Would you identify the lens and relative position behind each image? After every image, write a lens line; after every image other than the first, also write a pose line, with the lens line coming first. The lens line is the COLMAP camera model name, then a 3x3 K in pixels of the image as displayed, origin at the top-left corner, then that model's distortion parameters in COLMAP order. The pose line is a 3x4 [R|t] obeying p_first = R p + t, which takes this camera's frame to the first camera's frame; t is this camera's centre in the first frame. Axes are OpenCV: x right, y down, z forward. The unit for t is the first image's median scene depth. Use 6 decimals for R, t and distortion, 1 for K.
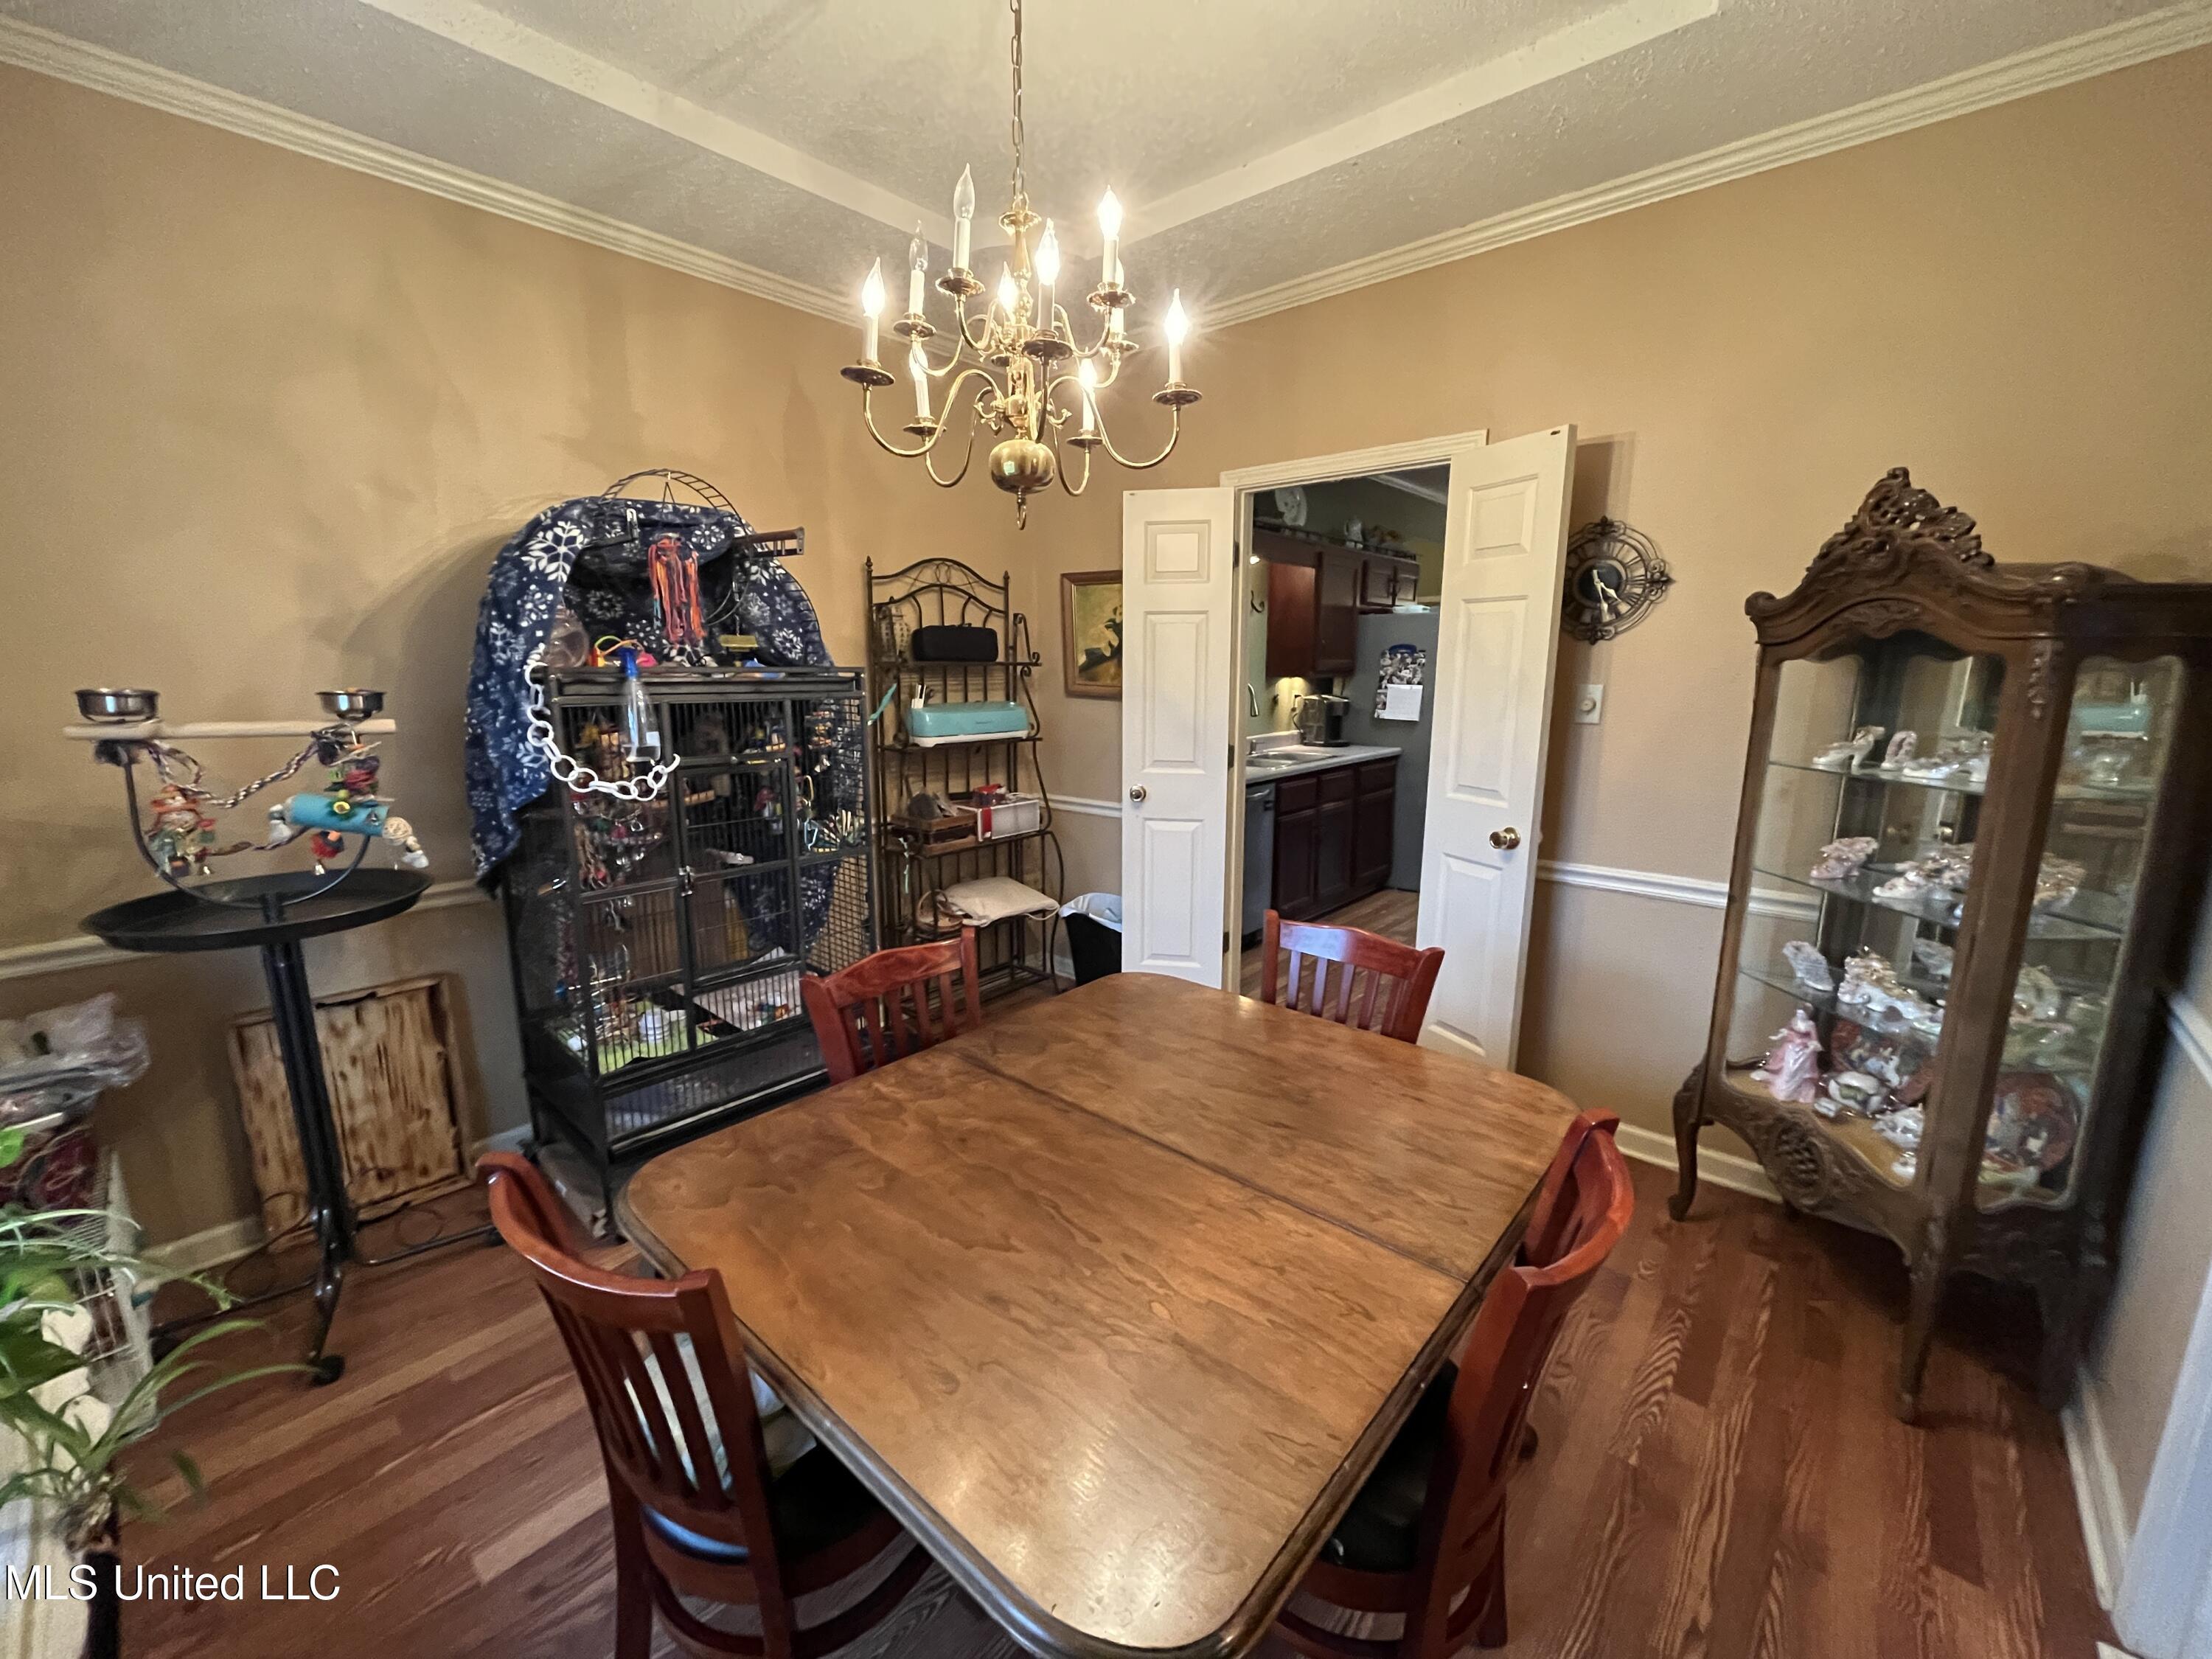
lens RADIAL K [[896.5, 0, 1106.0], [0, 896.5, 829.5], [0, 0, 1]] dist [-0.000404, -0.000007]
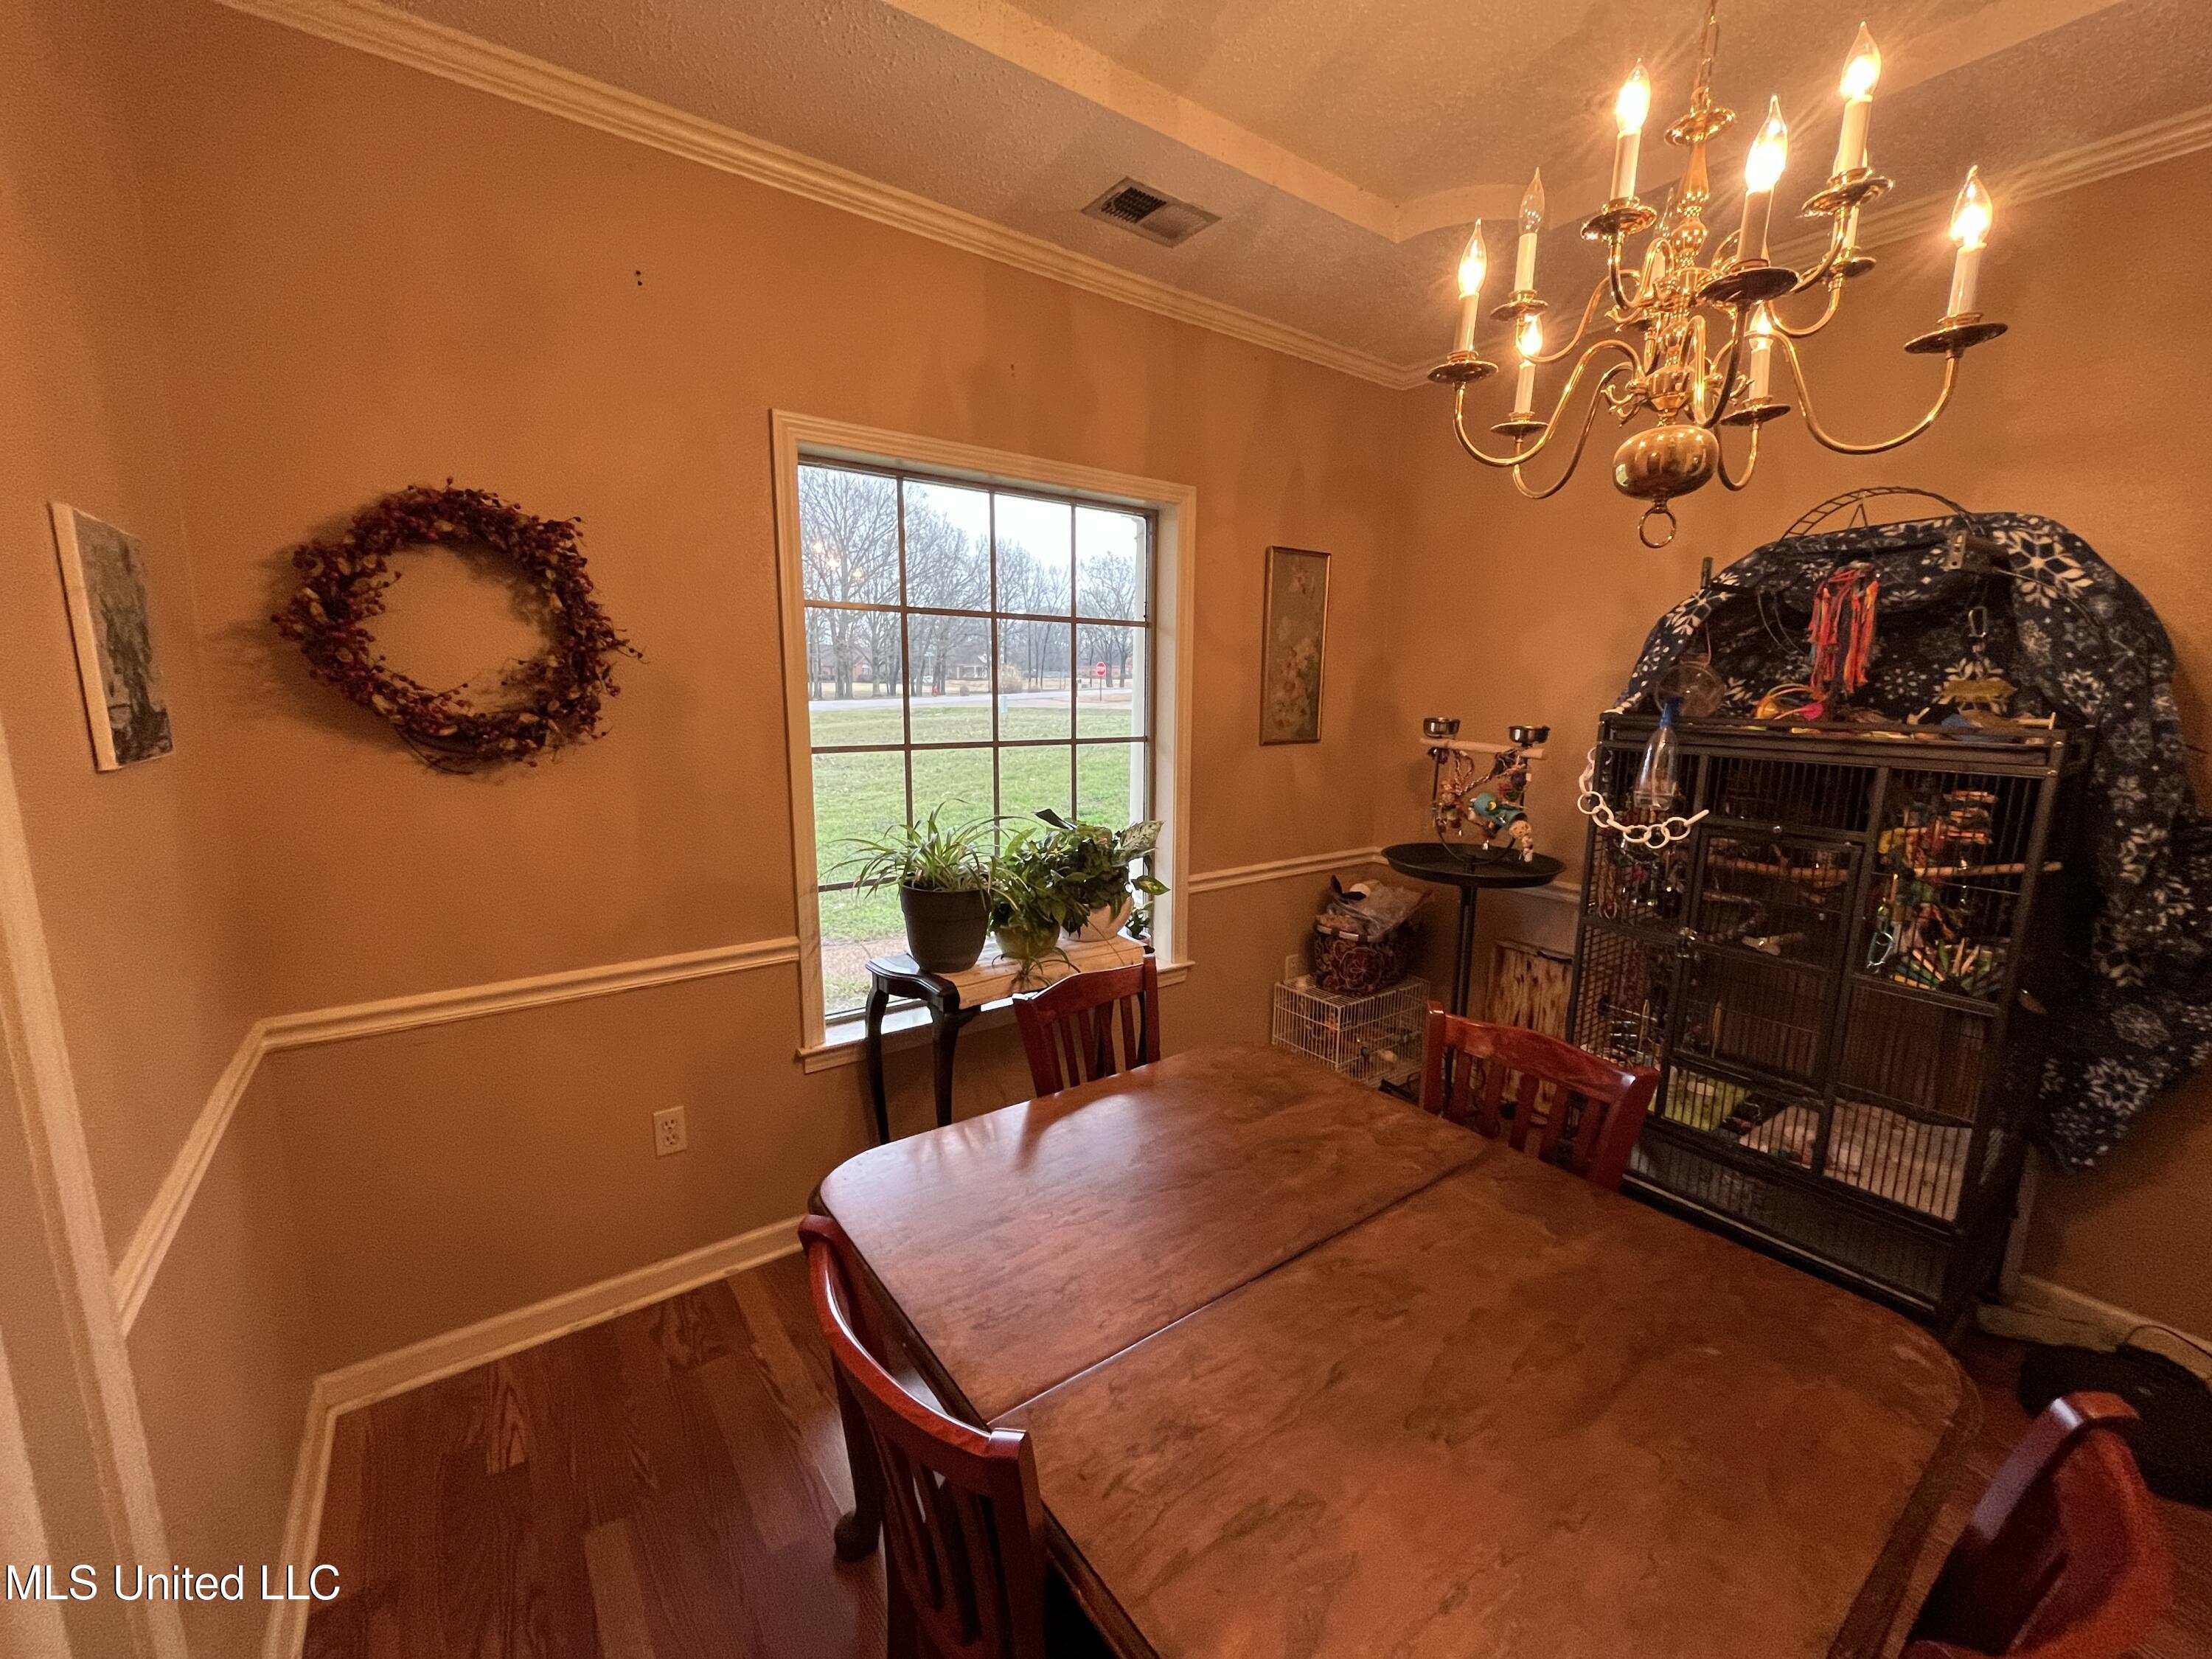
lens RADIAL K [[896.5, 0, 1106.0], [0, 896.5, 829.5], [0, 0, 1]] dist [-0.000404, -0.000007]
pose [[-0.214188, 0.152552, -0.964806, 0.612133], [-0.192388, 0.961793, 0.194786, -0.136261], [0.957659, 0.227338, -0.176655, 0.615538]]
